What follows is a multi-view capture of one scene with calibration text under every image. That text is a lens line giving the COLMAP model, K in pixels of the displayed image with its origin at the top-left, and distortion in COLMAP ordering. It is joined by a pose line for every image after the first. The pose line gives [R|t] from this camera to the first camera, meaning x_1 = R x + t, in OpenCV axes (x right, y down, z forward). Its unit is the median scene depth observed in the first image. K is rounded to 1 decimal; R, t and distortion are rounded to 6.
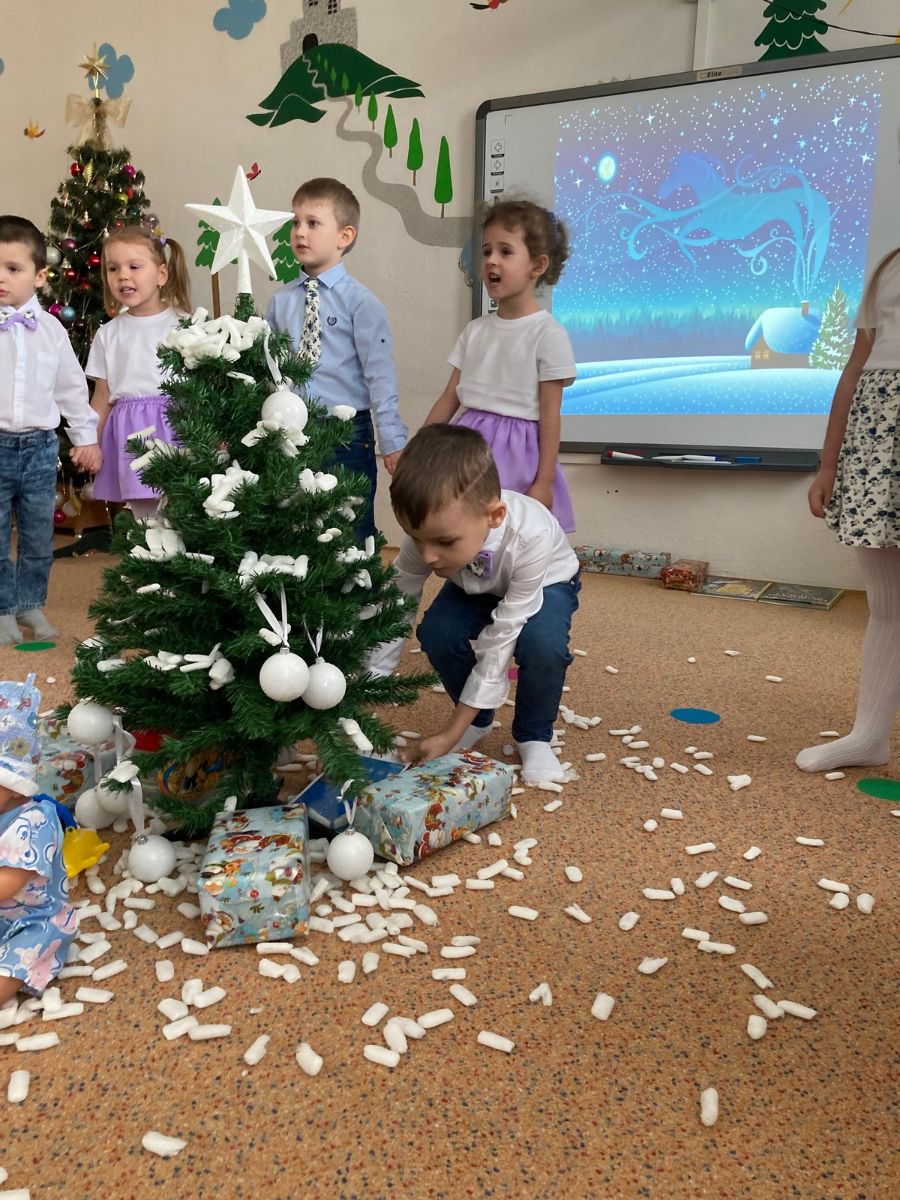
lens RADIAL K [[1011.4, 0, 448.6], [0, 1011.4, 587.1], [0, 0, 1]] dist [0.003281, 0.020339]
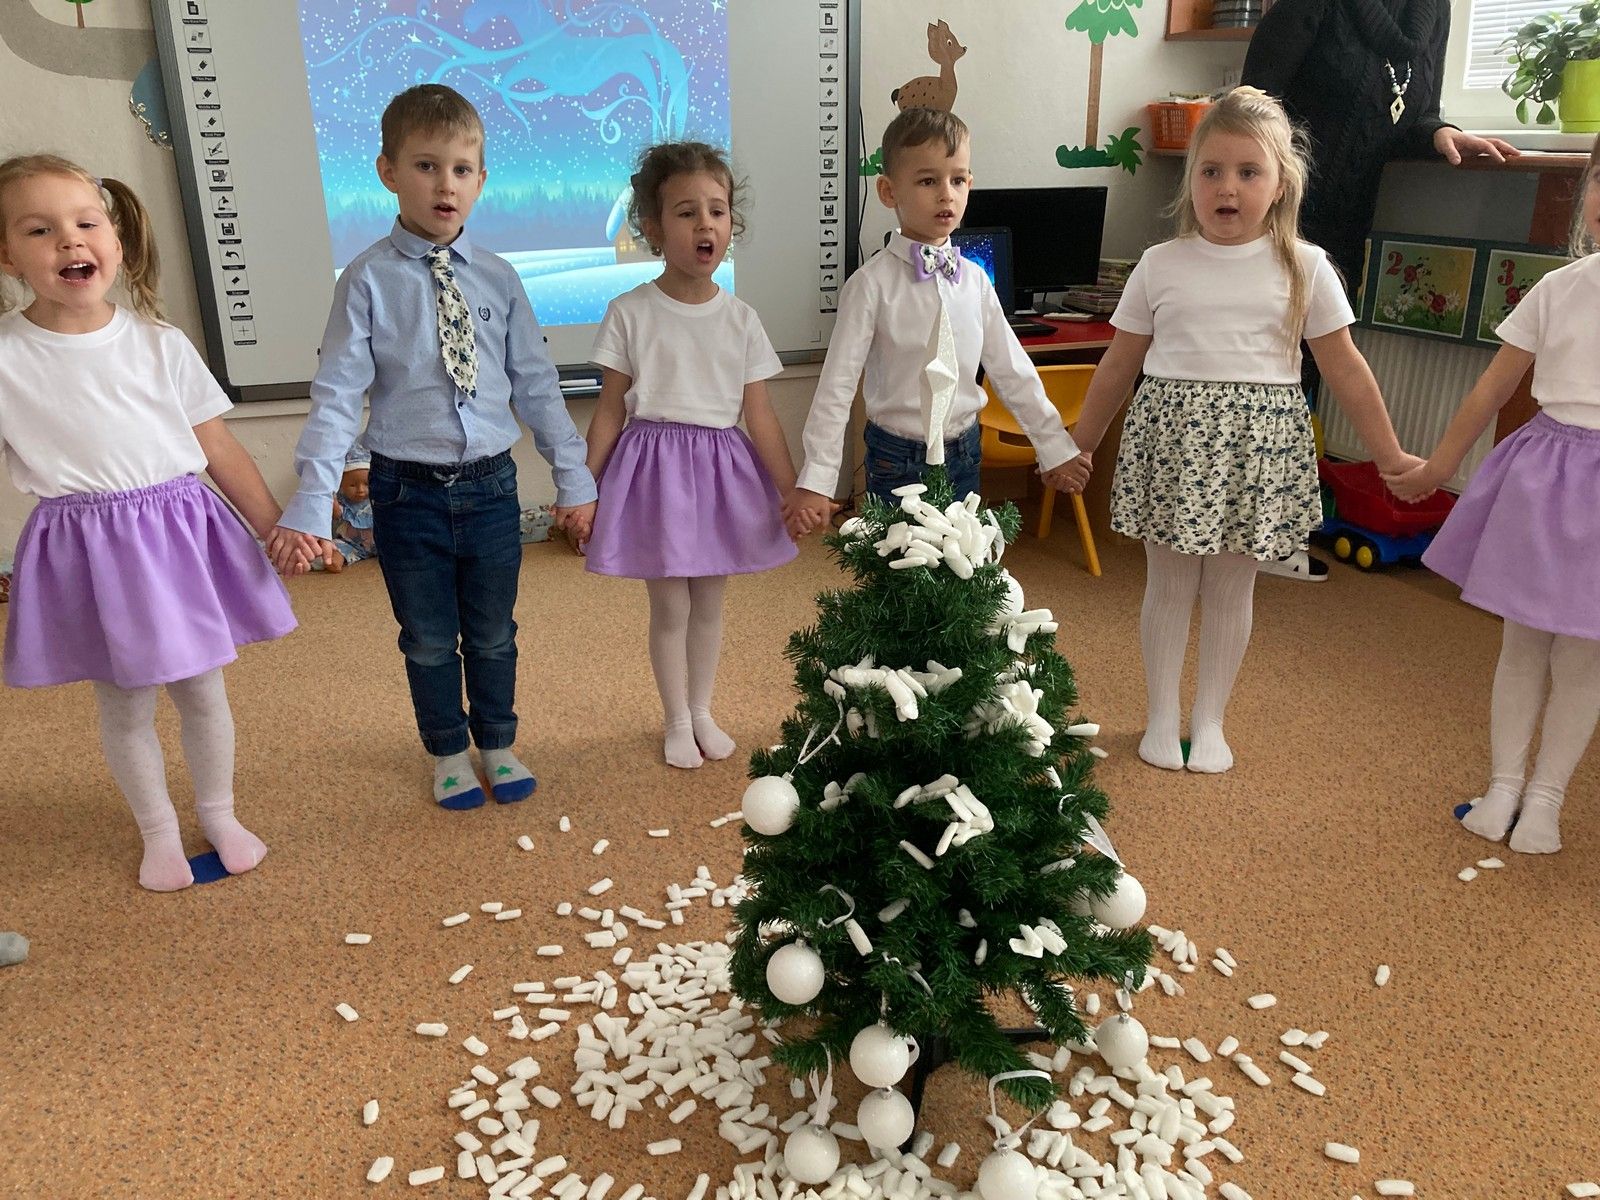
lens RADIAL K [[1364.8, 0, 794.4], [0, 1364.8, 598.5], [0, 0, 1]] dist [-0.044523, 0.087962]
pose [[0.670047, -0.261921, 0.694575, -0.413030], [0.150066, 0.964158, 0.218812, -0.174222], [-0.726992, -0.042382, 0.685337, 0.158800]]
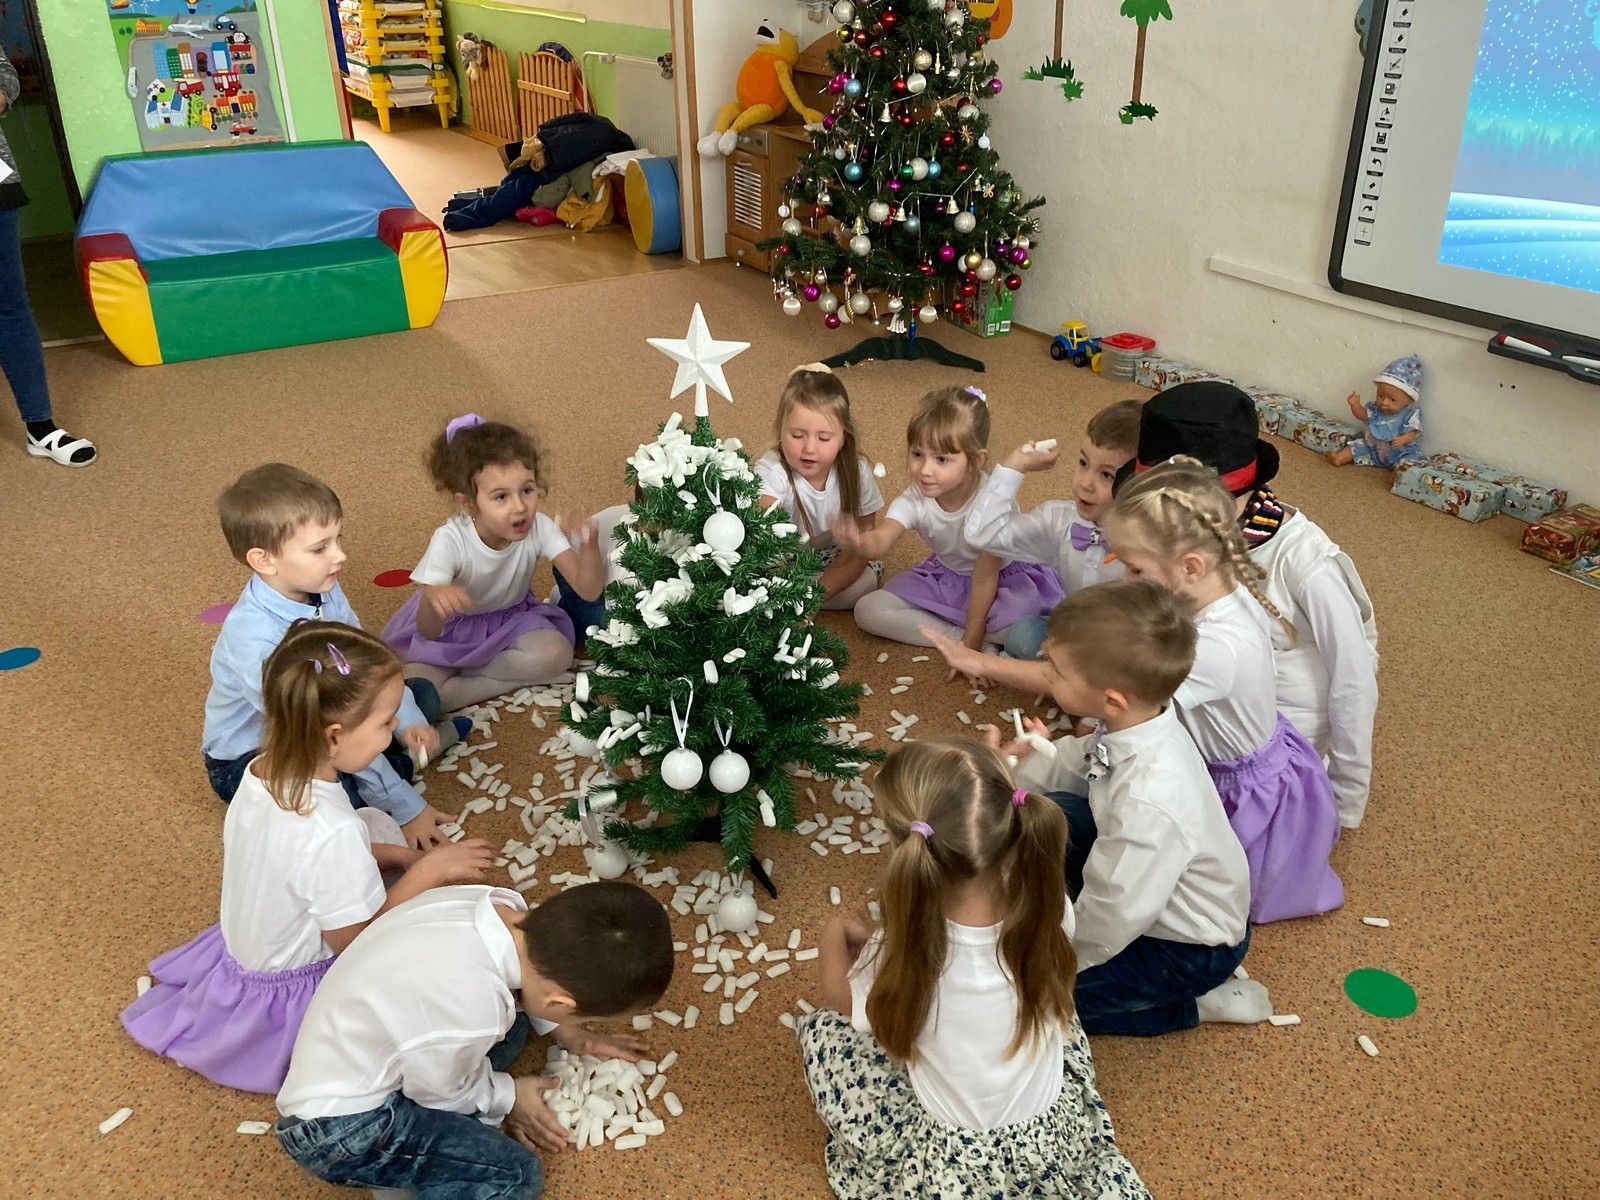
lens RADIAL K [[1357.0, 0, 800.0], [0, 1357.0, 600.0], [0, 0, 1]] dist [0.075621, -0.088944]
pose [[0.852644, 0.215157, -0.476136, 0.250989], [-0.074647, 0.952093, 0.296558, -0.217490], [0.517132, -0.217316, 0.827858, -0.080220]]
